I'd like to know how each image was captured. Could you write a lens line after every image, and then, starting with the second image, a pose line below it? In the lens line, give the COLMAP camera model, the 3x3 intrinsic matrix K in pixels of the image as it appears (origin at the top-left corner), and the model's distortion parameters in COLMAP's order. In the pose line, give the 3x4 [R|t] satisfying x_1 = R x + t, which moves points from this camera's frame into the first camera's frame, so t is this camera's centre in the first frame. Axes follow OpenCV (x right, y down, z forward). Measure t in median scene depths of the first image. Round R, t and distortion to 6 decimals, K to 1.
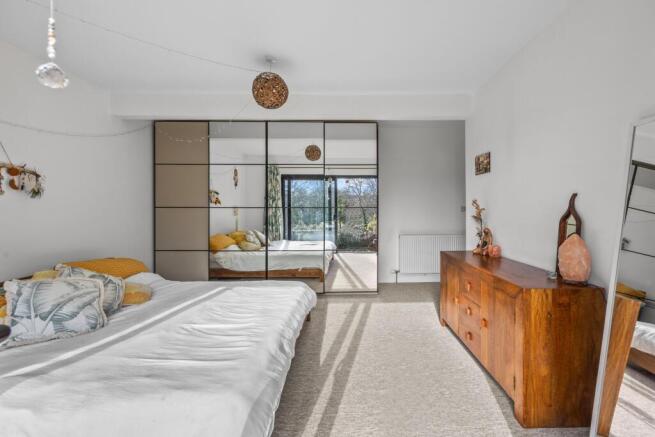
lens RADIAL K [[272.4, 0, 344.6], [0, 272.4, 205.5], [0, 0, 1]] dist [-0.003096, 0.001987]
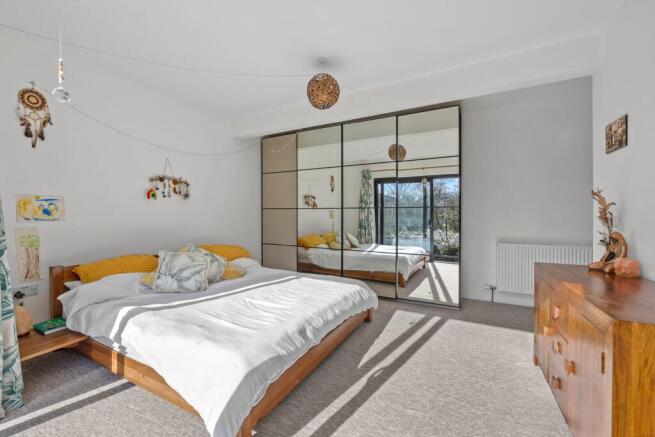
lens RADIAL K [[272.4, 0, 321.4], [0, 272.4, 216.9], [0, 0, 1]] dist [-0.003096, 0.001987]
pose [[0.866633, 0.012609, -0.498787, 0.228800], [-0.009129, 0.999914, 0.009415, 0.044930], [0.498863, -0.003606, 0.866674, 0.084200]]
